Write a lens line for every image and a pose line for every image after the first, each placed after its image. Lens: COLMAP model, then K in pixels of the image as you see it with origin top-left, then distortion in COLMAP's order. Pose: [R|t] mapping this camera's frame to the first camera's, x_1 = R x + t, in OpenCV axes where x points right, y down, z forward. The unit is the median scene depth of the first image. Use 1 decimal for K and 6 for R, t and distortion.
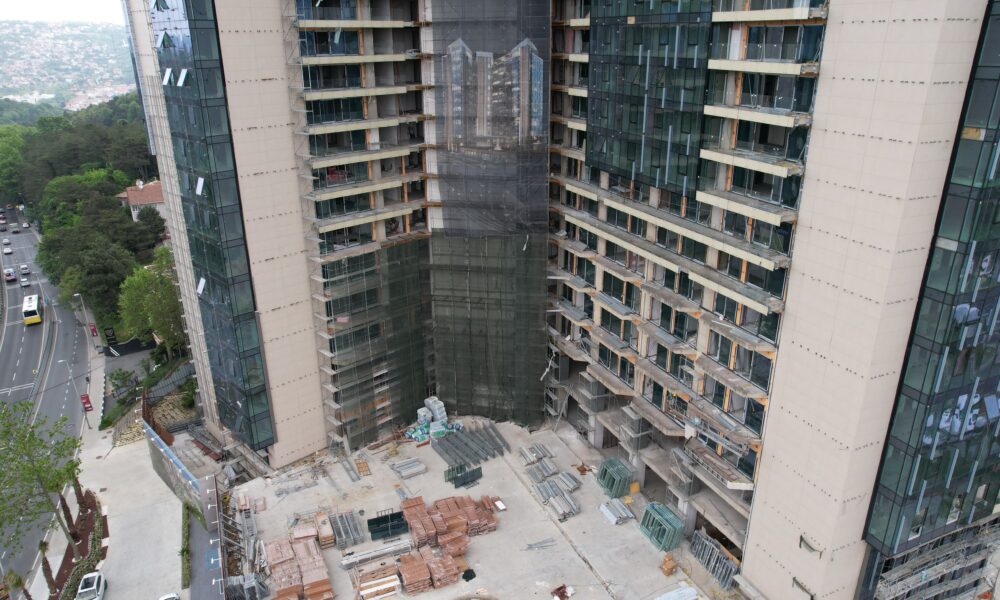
lens RADIAL K [[687.4, 0, 500.0], [0, 687.4, 300.0], [0, 0, 1]] dist [-0.092830, 0.092404]
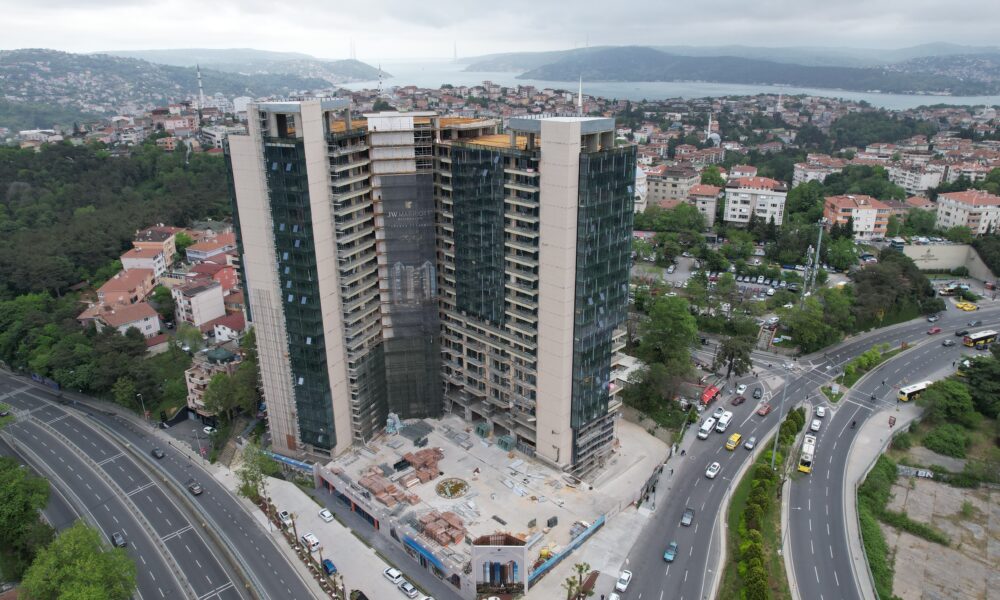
lens RADIAL K [[687.4, 0, 500.0], [0, 687.4, 300.0], [0, 0, 1]] dist [-0.092830, 0.092404]
pose [[0.933788, -0.131329, 0.332856, -0.537810], [0.134945, 0.990776, 0.012341, -0.227628], [-0.331407, 0.033393, 0.942897, -1.372504]]
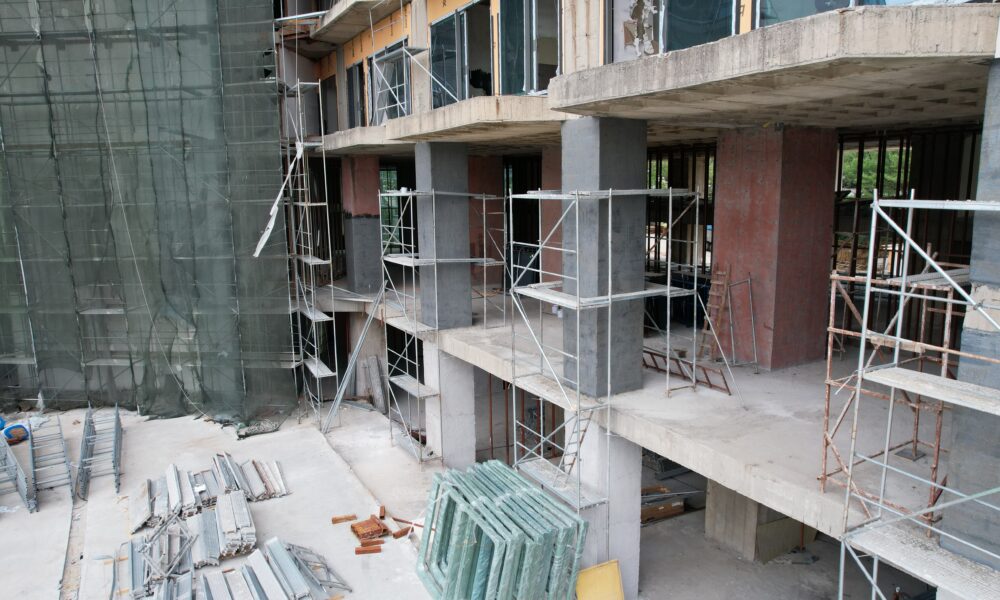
lens RADIAL K [[687.4, 0, 500.0], [0, 687.4, 300.0], [0, 0, 1]] dist [-0.092830, 0.092404]
pose [[0.995693, -0.029333, 0.087952, 0.154988], [0.046160, 0.979541, -0.195881, 0.230526], [-0.080407, 0.199097, 0.976676, 0.795812]]
